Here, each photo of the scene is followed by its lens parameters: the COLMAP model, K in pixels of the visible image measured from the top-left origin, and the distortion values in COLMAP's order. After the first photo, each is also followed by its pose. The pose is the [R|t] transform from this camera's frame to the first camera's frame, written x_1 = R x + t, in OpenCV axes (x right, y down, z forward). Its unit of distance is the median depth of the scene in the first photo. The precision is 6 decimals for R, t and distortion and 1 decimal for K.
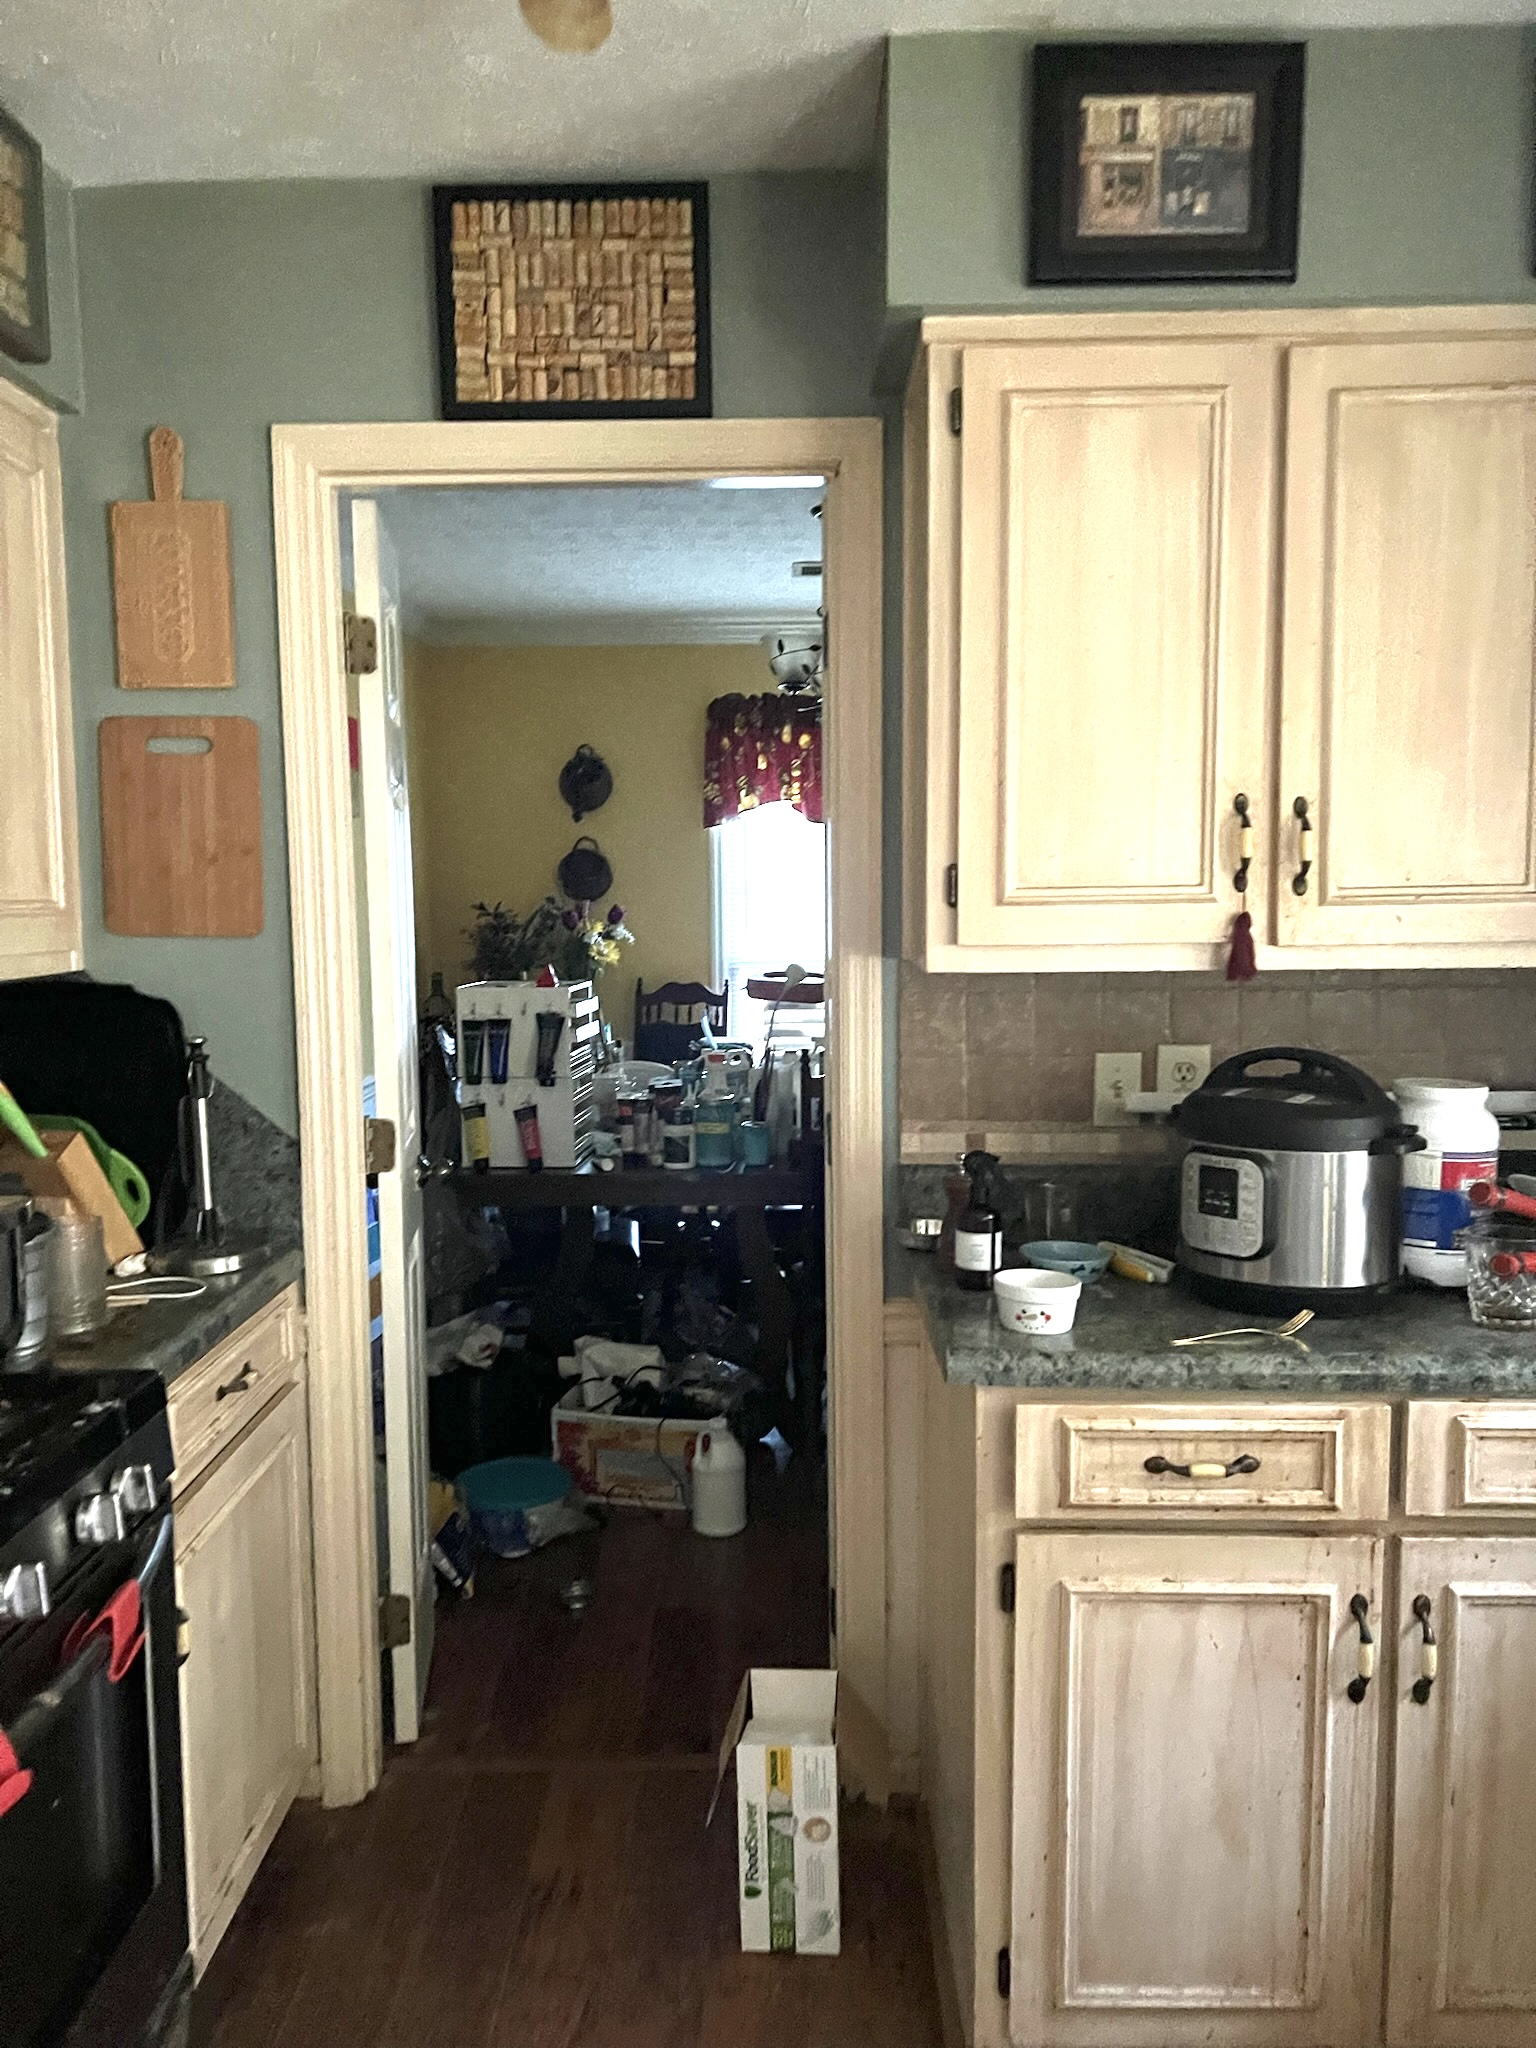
lens RADIAL K [[1531.3, 0, 758.9], [0, 1531.3, 1018.8], [0, 0, 1]] dist [0.049345, -0.061309]
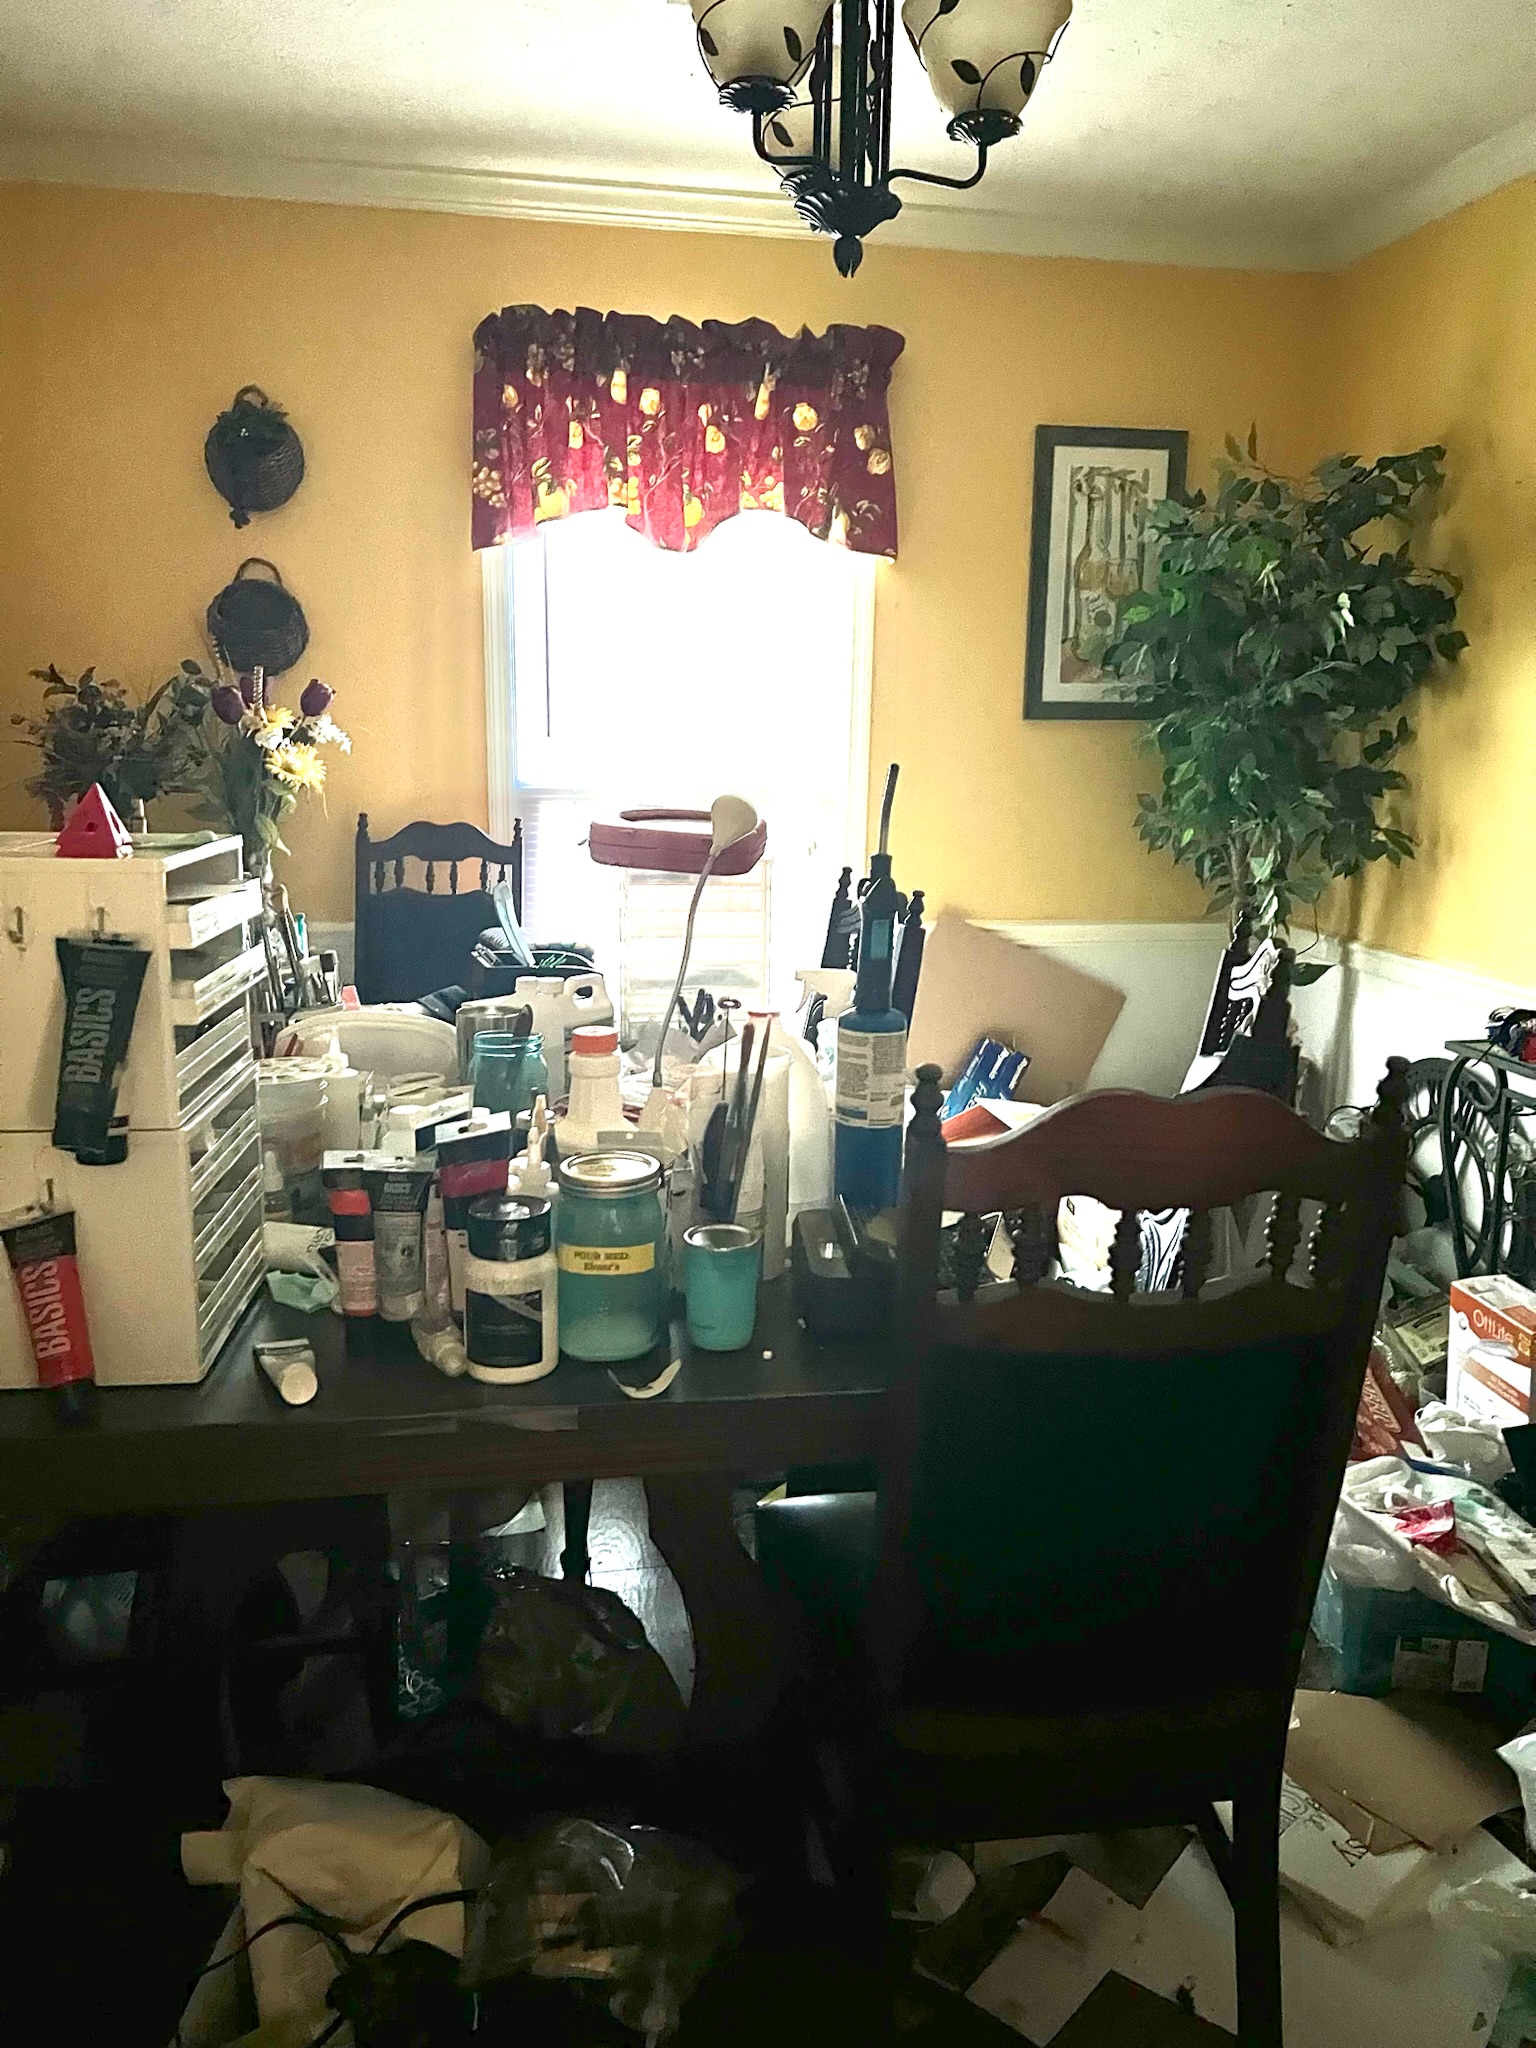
lens RADIAL K [[1532.3, 0, 768.0], [0, 1532.3, 1024.0], [0, 0, 1]] dist [0.006082, -0.000510]
pose [[0.982415, -0.011382, 0.186361, -0.056658], [-0.009712, 0.993673, 0.111888, -0.021889], [-0.186456, -0.111731, 0.976089, 0.628673]]
